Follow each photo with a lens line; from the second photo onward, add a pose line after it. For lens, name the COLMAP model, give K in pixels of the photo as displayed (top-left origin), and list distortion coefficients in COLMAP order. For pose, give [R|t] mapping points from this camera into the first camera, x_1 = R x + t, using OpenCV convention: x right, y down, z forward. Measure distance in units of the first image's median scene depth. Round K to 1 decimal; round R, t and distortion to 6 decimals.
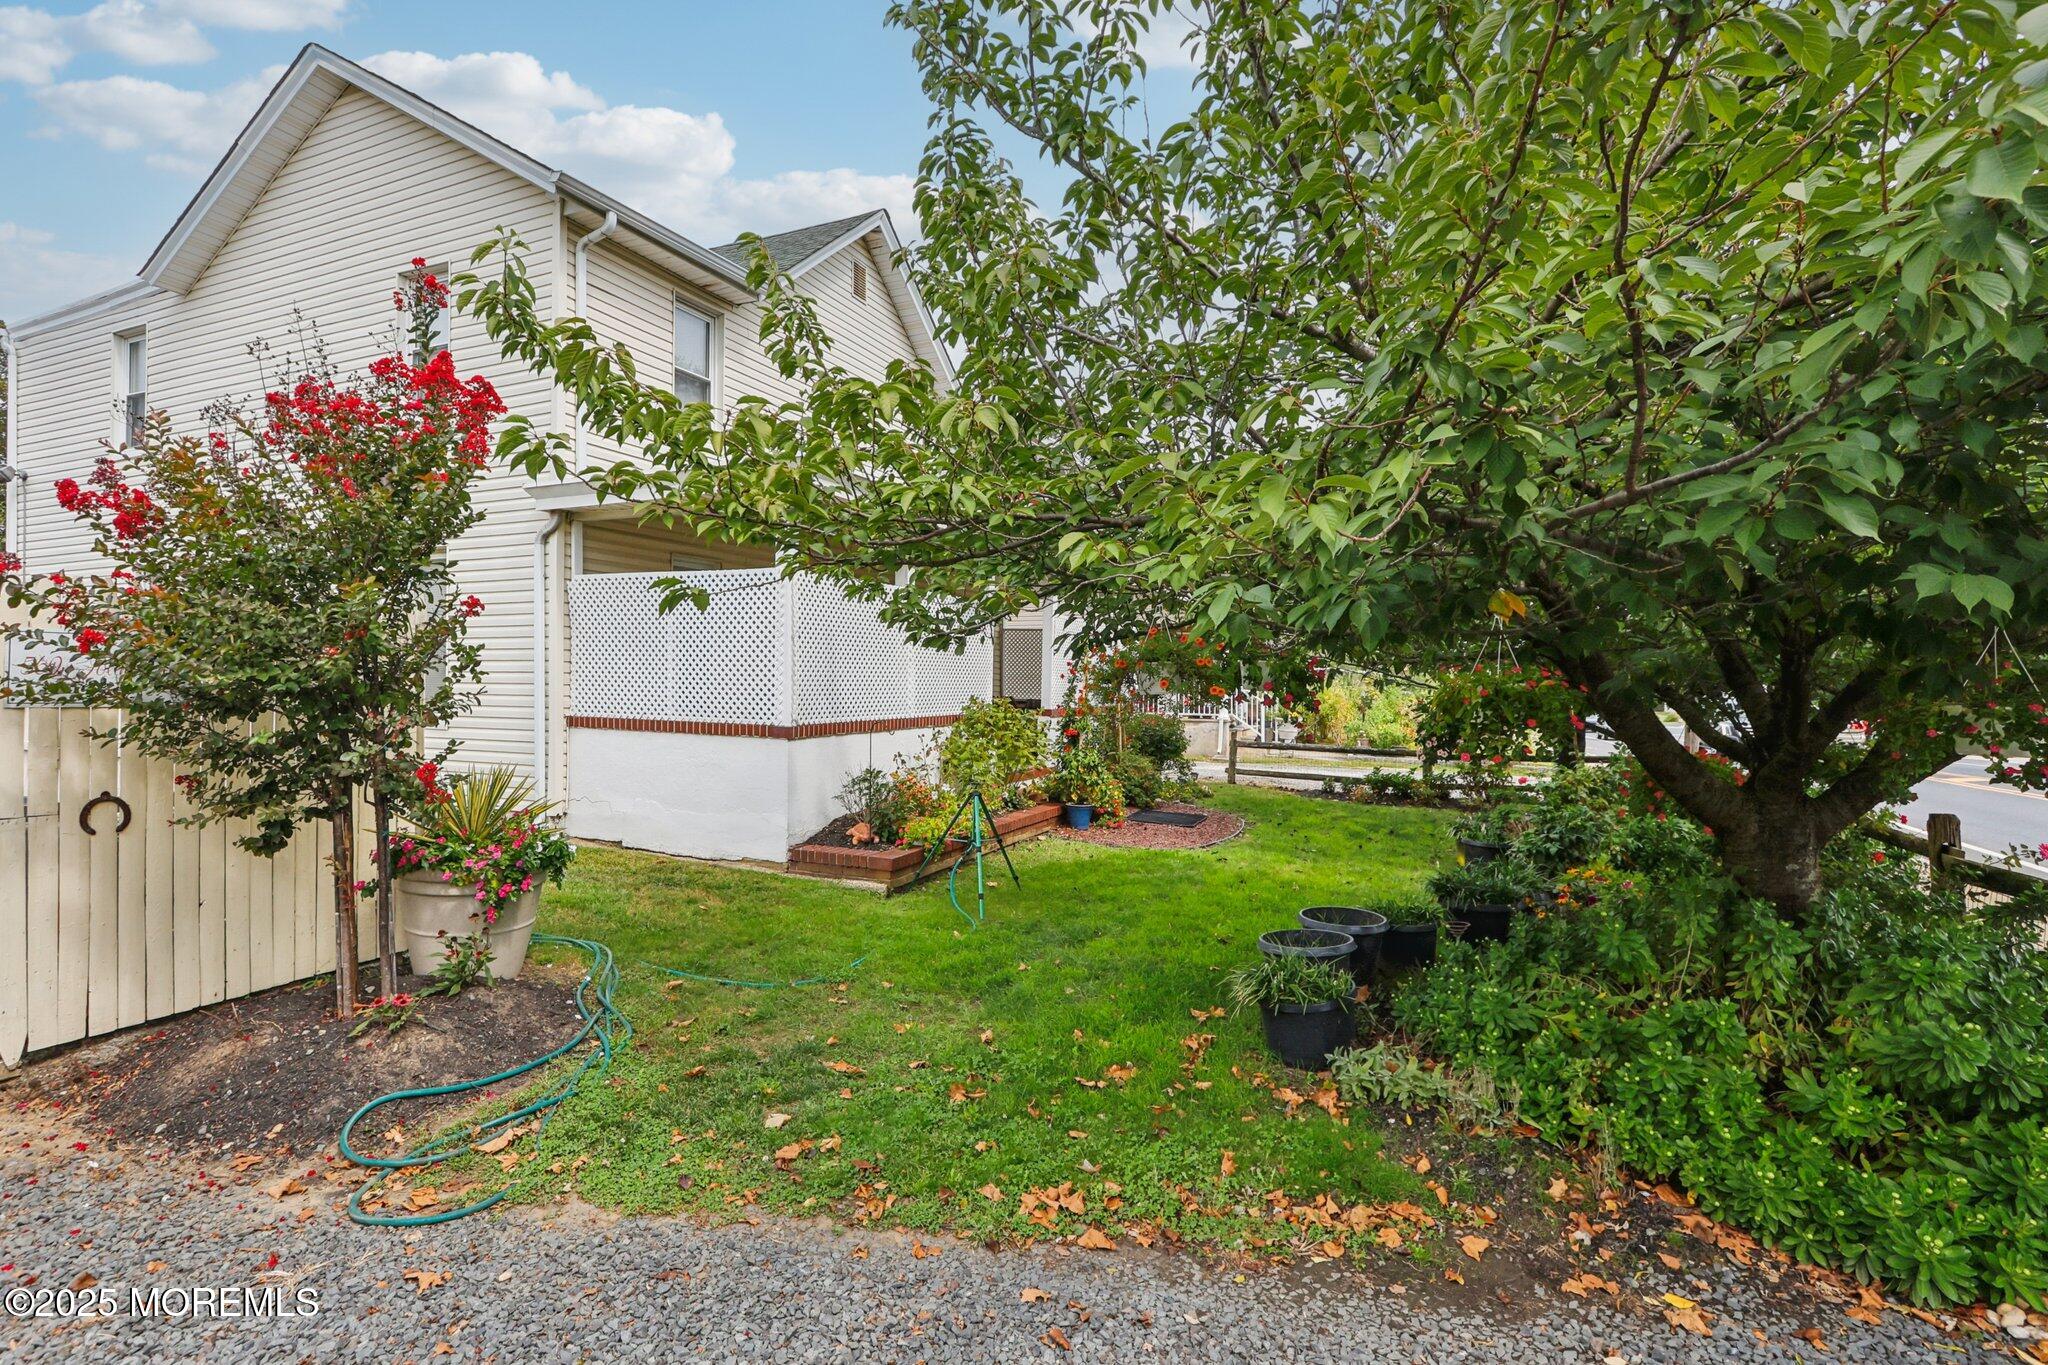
lens RADIAL K [[974.5, 0, 1025.5], [0, 974.5, 707.1], [0, 0, 1]] dist [0.001628, 0.000092]
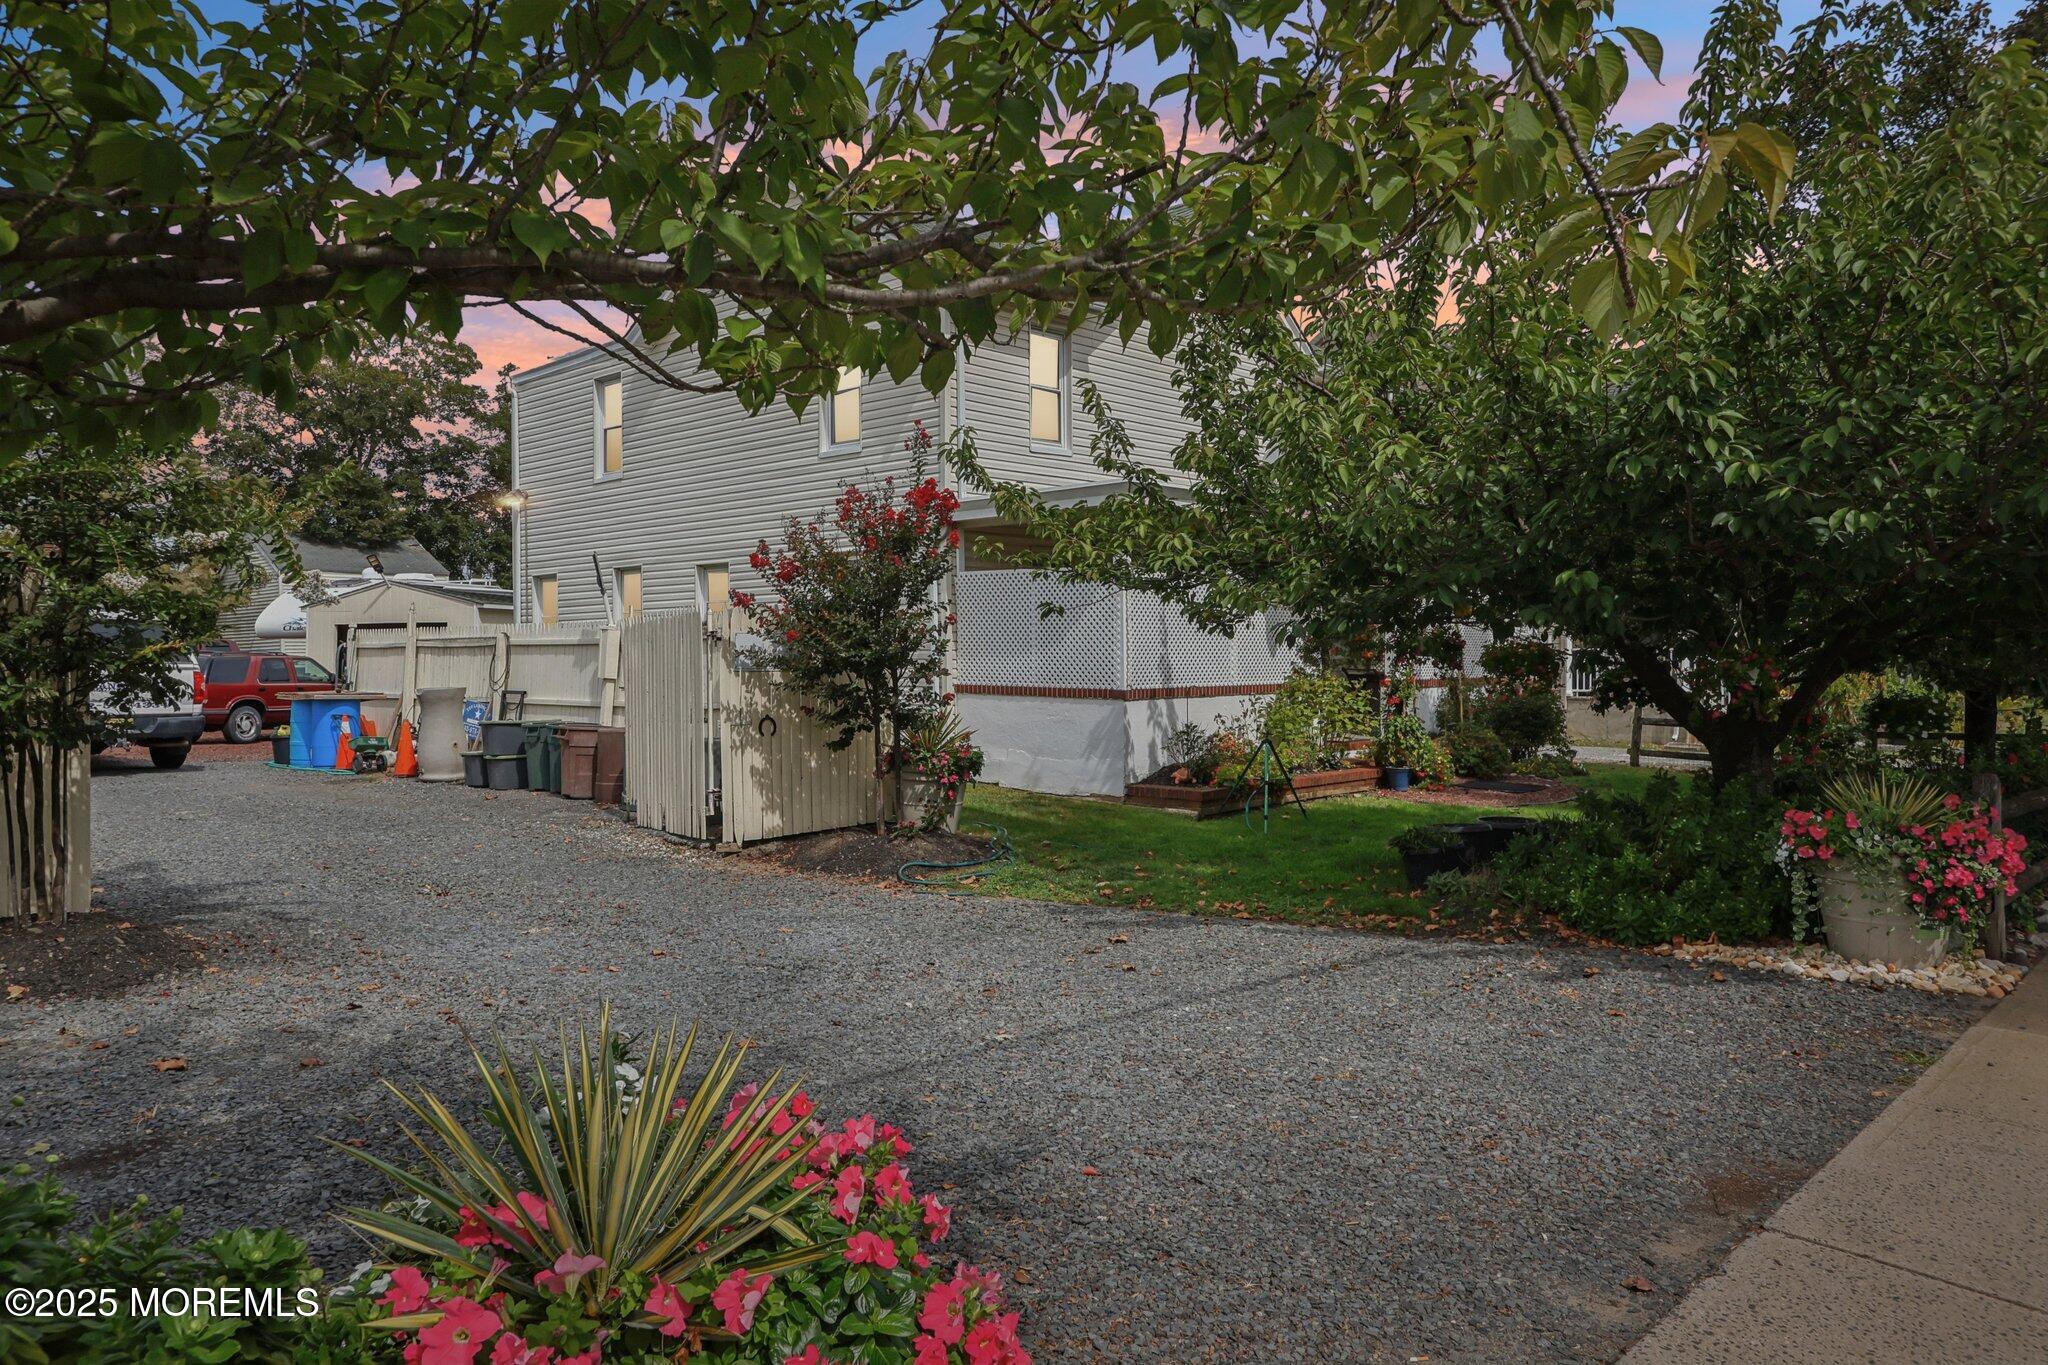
lens RADIAL K [[1402.3, 0, 1024.0], [0, 1402.3, 682.5], [0, 0, 1]] dist [0.085606, 0.000100]
pose [[0.941565, -0.011696, -0.336627, 0.252793], [0.007292, 0.999871, -0.014344, 0.035426], [0.336752, 0.011051, 0.941529, -0.778134]]
